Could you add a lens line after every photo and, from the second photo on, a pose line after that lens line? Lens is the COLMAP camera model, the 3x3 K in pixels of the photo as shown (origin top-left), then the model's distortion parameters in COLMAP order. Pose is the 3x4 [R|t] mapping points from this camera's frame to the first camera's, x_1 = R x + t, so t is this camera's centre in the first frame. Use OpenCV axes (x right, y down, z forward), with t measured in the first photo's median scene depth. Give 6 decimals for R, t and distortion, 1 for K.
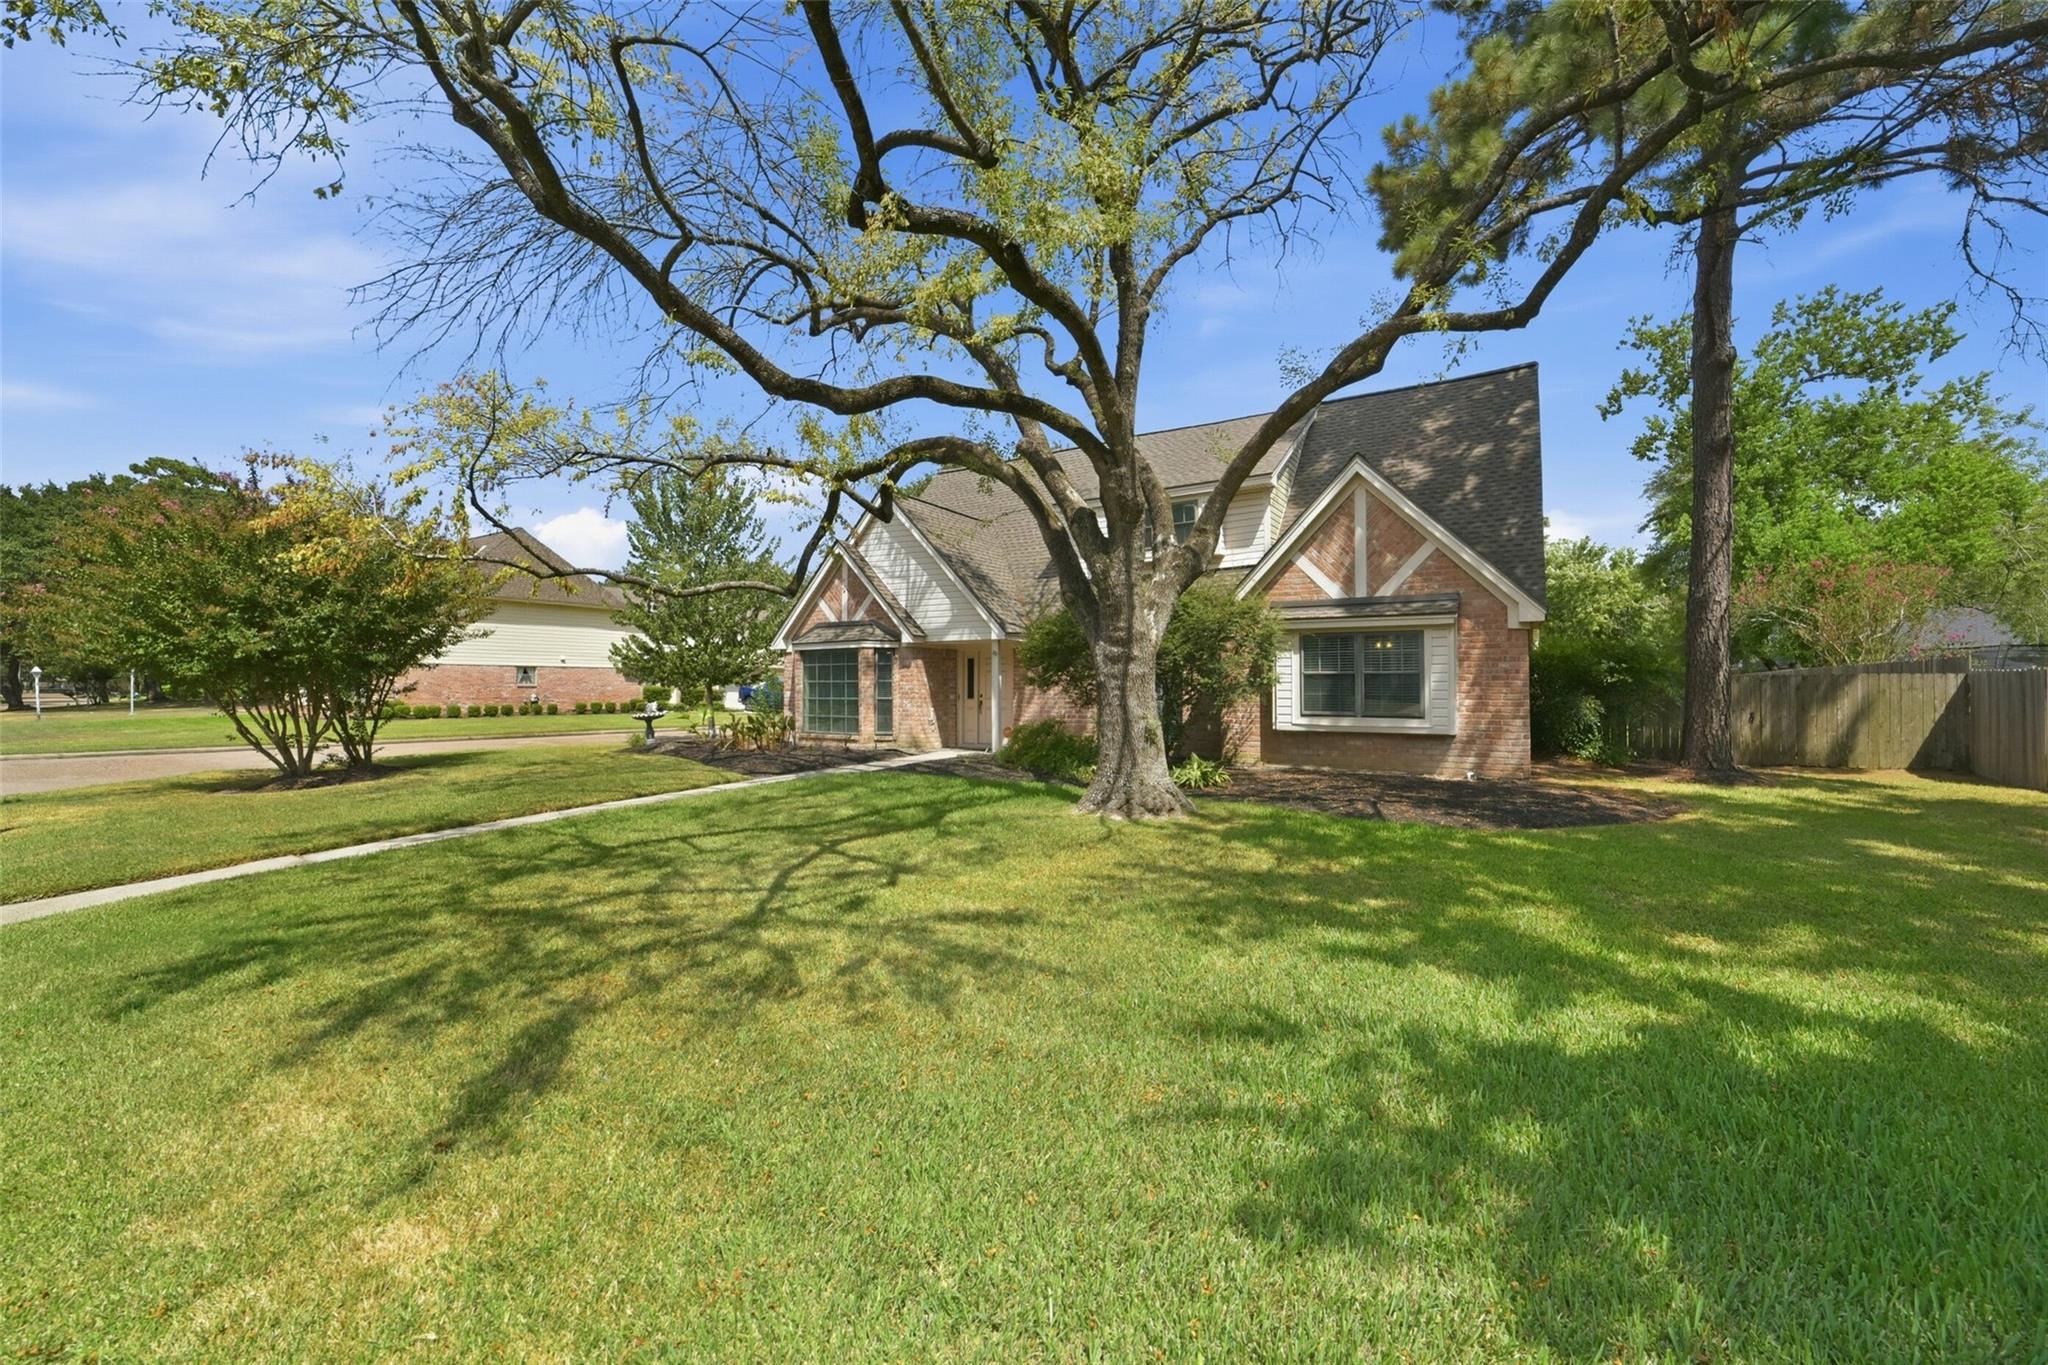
lens RADIAL K [[800.5, 0, 1033.9], [0, 800.5, 681.0], [0, 0, 1]] dist [-0.016227, 0.000496]
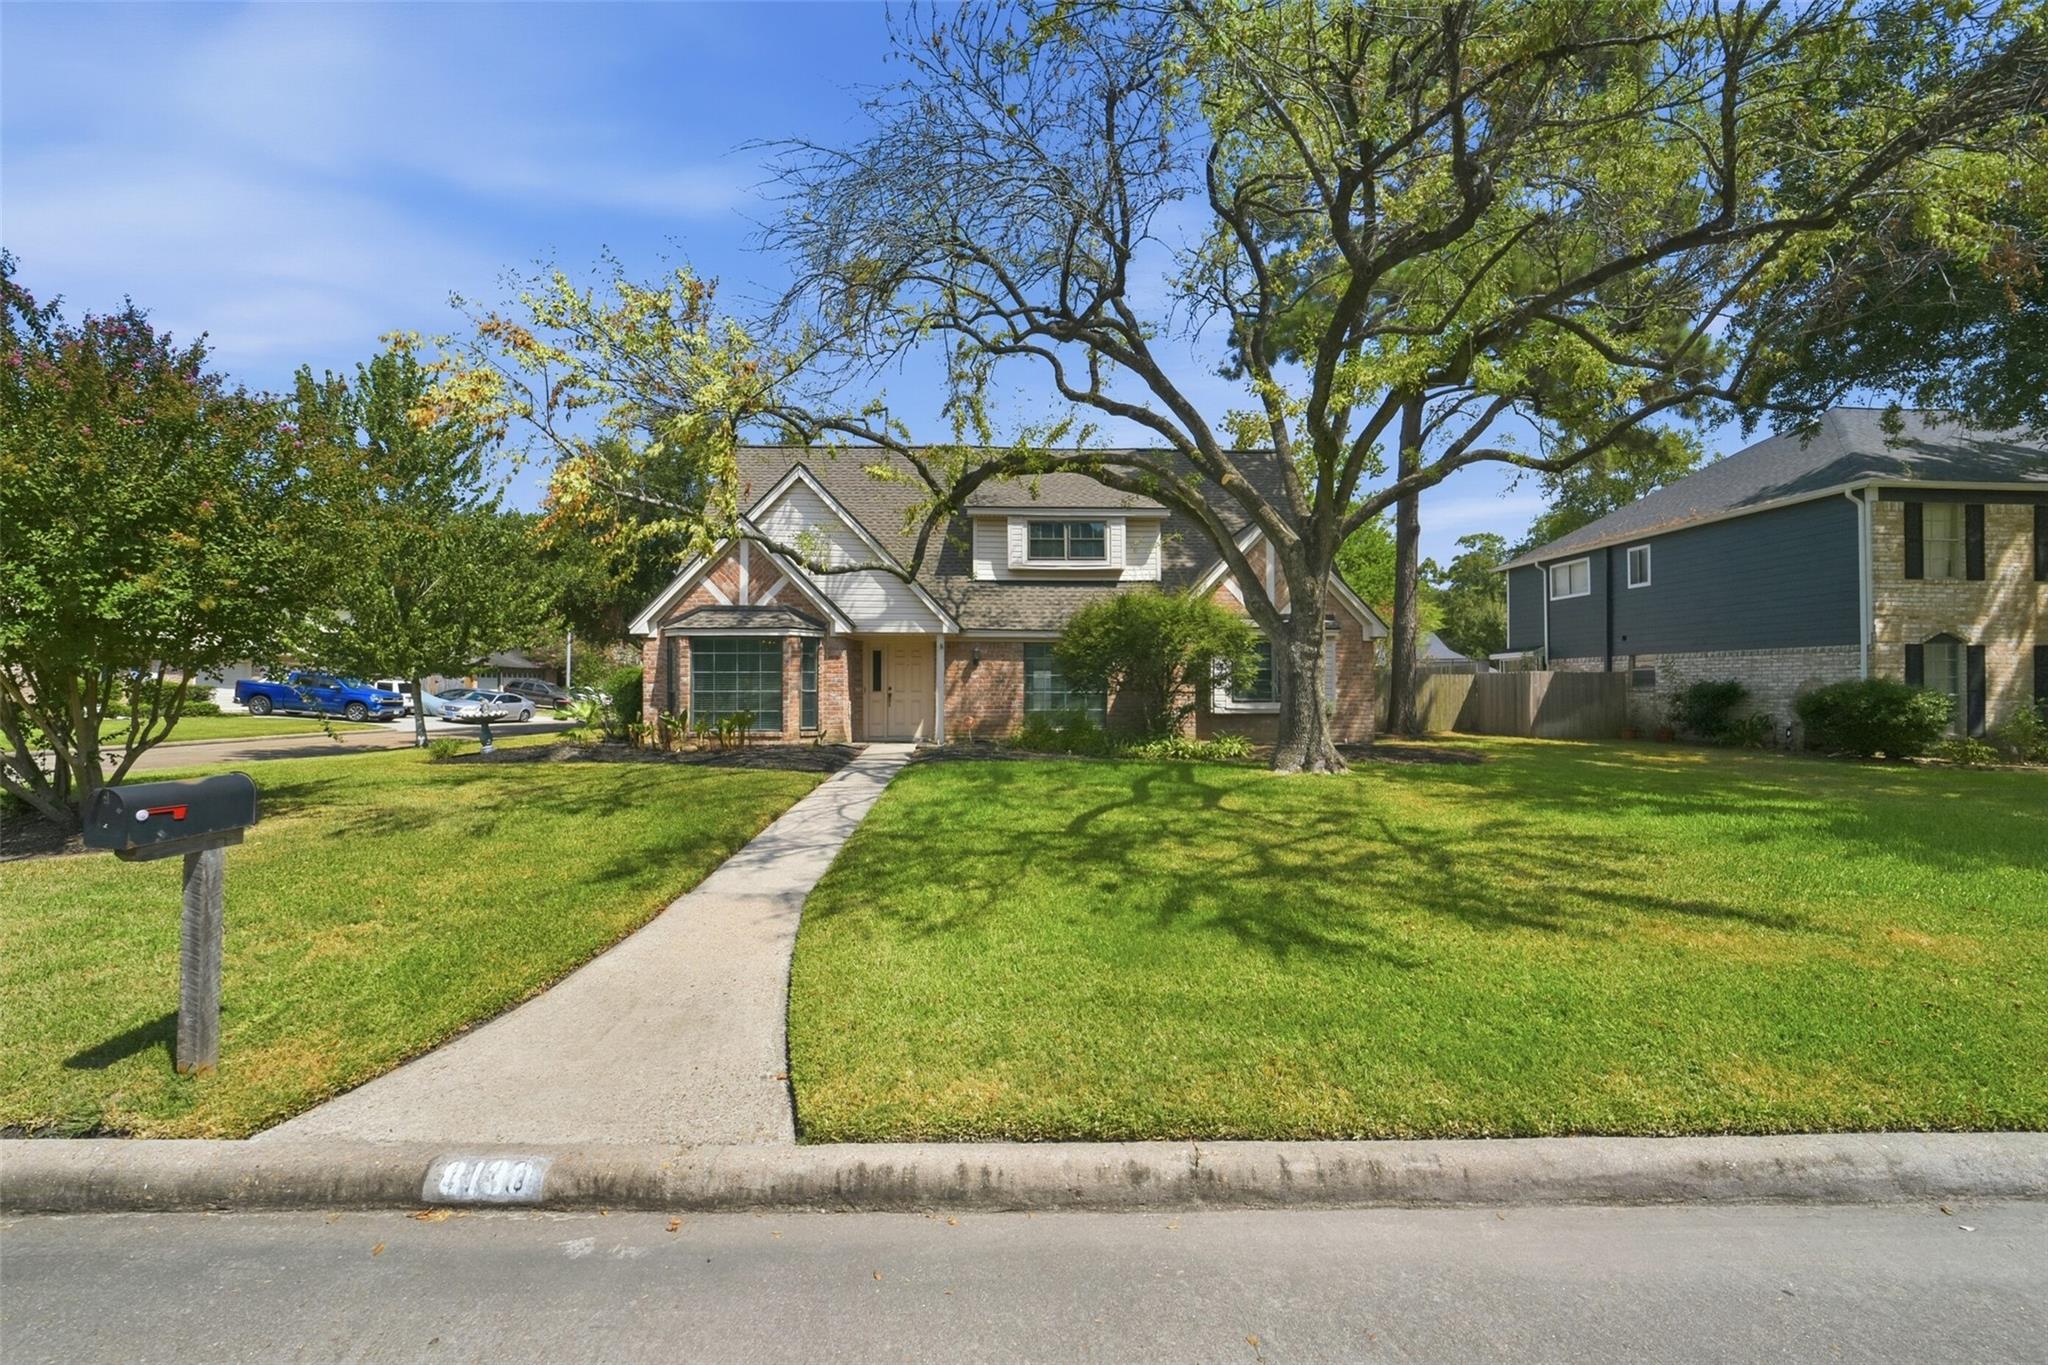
lens RADIAL K [[800.5, 0, 1033.9], [0, 800.5, 681.0], [0, 0, 1]] dist [-0.016227, 0.000496]
pose [[0.819973, 0.004681, 0.572383, -0.507220], [-0.005860, 0.999983, 0.000218, 0.008227], [-0.572373, -0.003533, 0.819986, 0.087145]]
